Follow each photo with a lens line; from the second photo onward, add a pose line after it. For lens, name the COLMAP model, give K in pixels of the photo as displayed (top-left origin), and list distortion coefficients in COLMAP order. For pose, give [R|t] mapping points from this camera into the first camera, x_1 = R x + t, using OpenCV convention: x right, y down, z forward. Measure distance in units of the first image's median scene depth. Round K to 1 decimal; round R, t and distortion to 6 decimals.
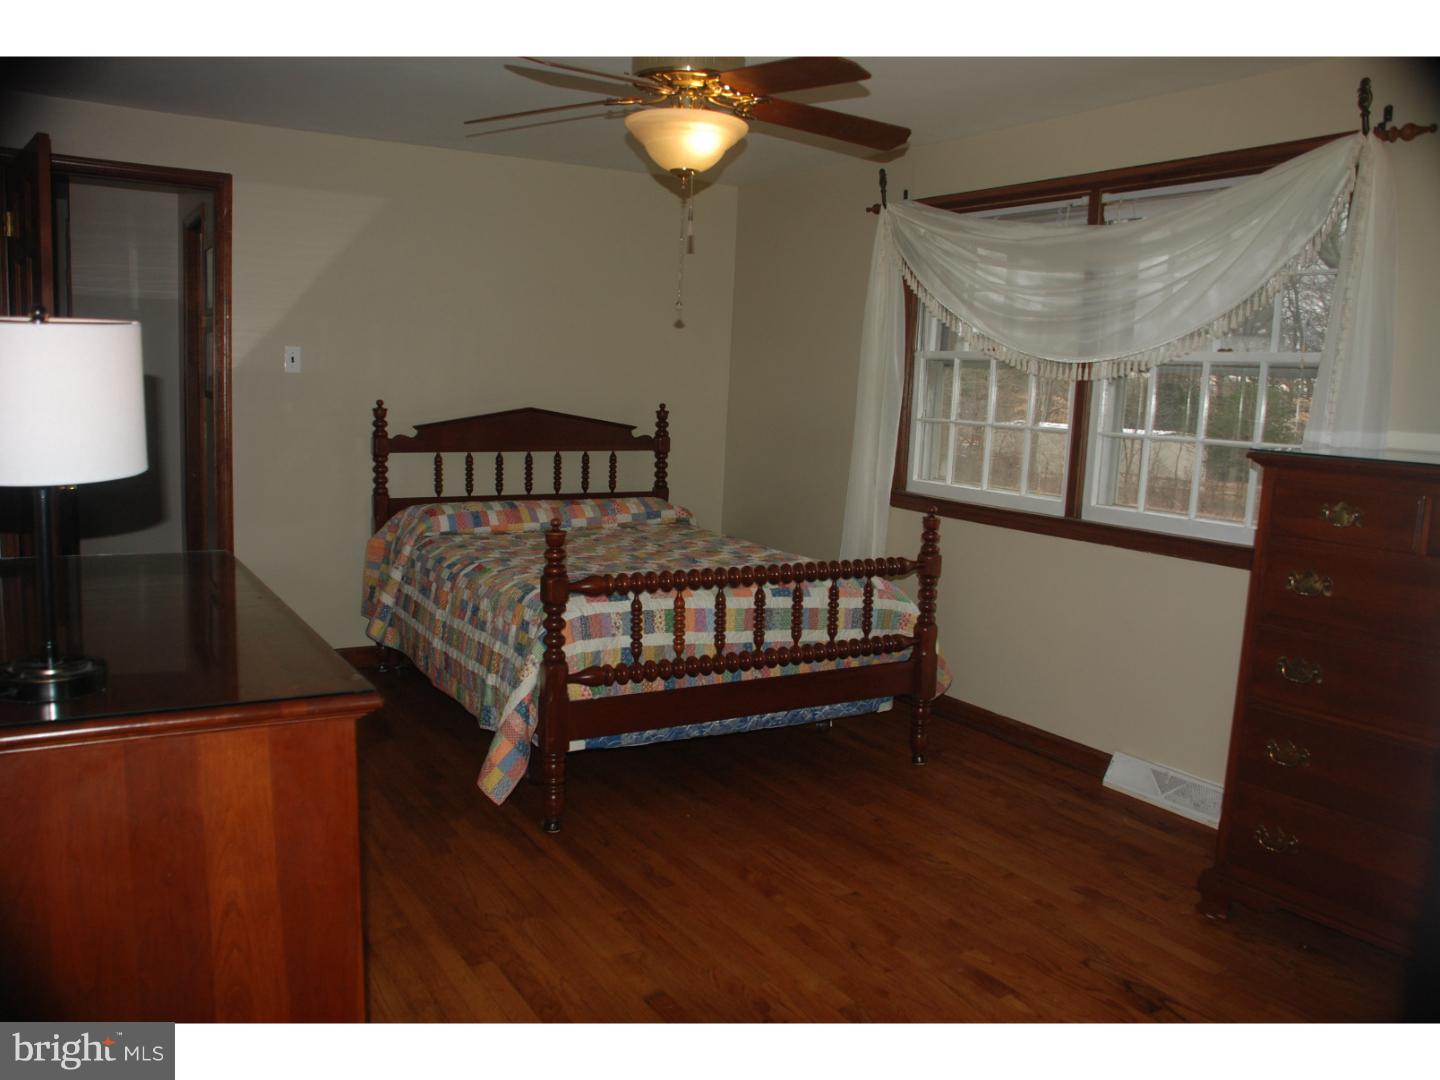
lens RADIAL K [[1147.9, 0, 720.0], [0, 1147.9, 540.0], [0, 0, 1]] dist [-0.154488, 0.001412]
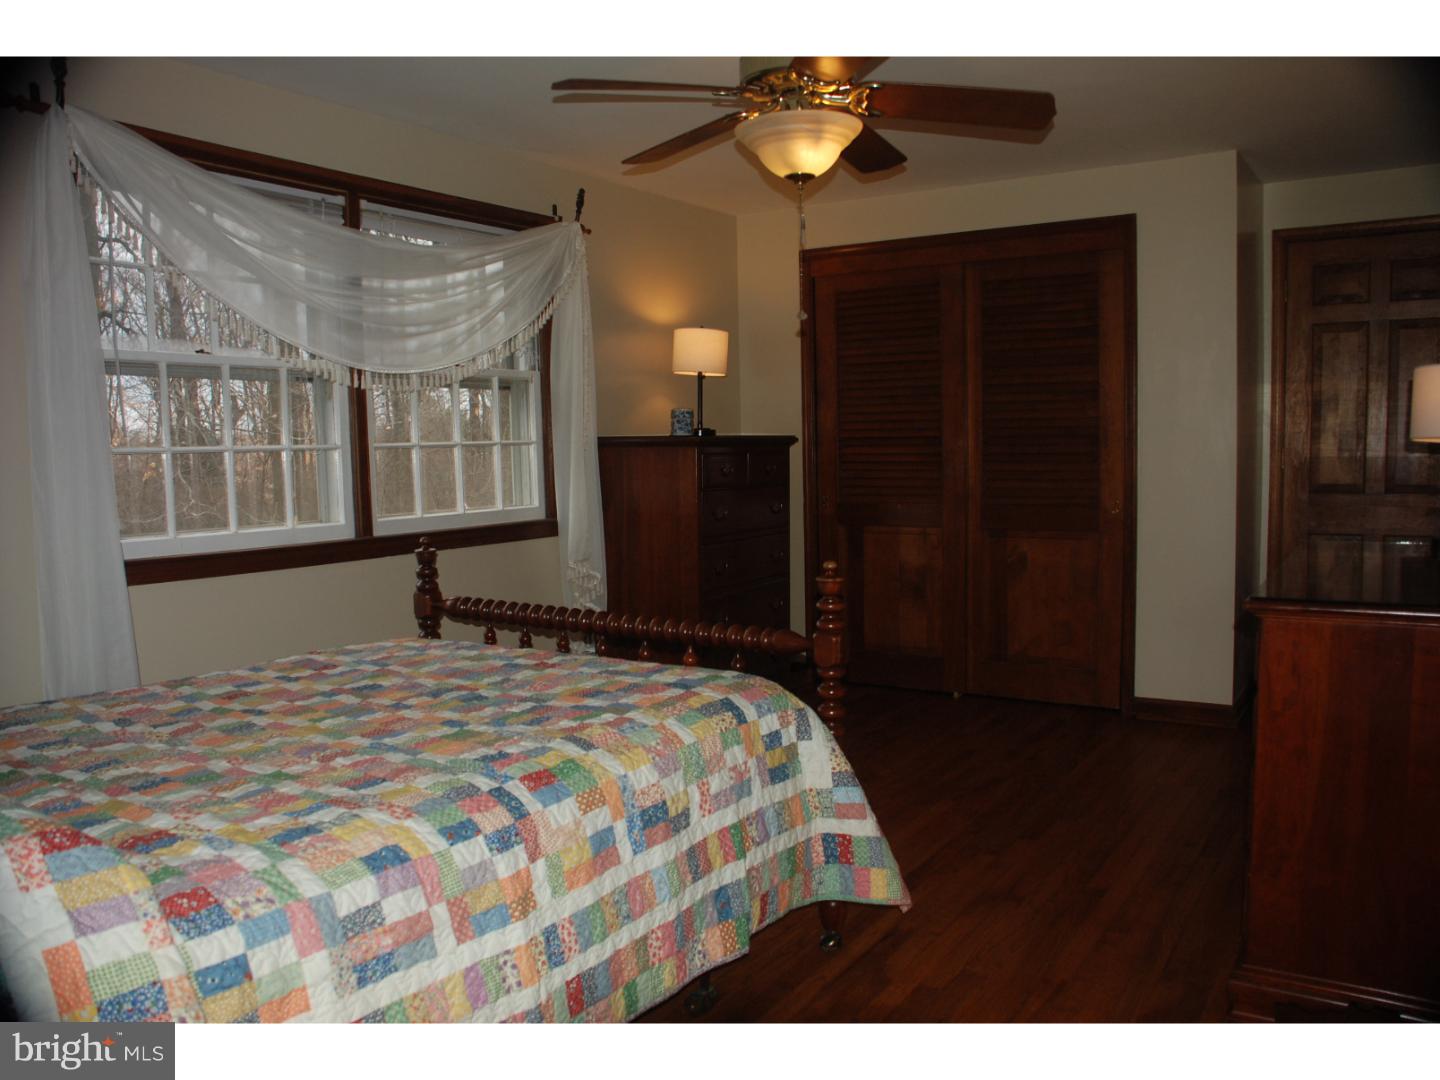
lens RADIAL K [[1147.9, 0, 720.0], [0, 1147.9, 540.0], [0, 0, 1]] dist [-0.154488, 0.001412]
pose [[-0.417065, -0.117805, 0.901210, -0.672902], [0.119795, 0.975788, 0.182993, -0.156570], [-0.900947, 0.184281, -0.392854, 1.118435]]
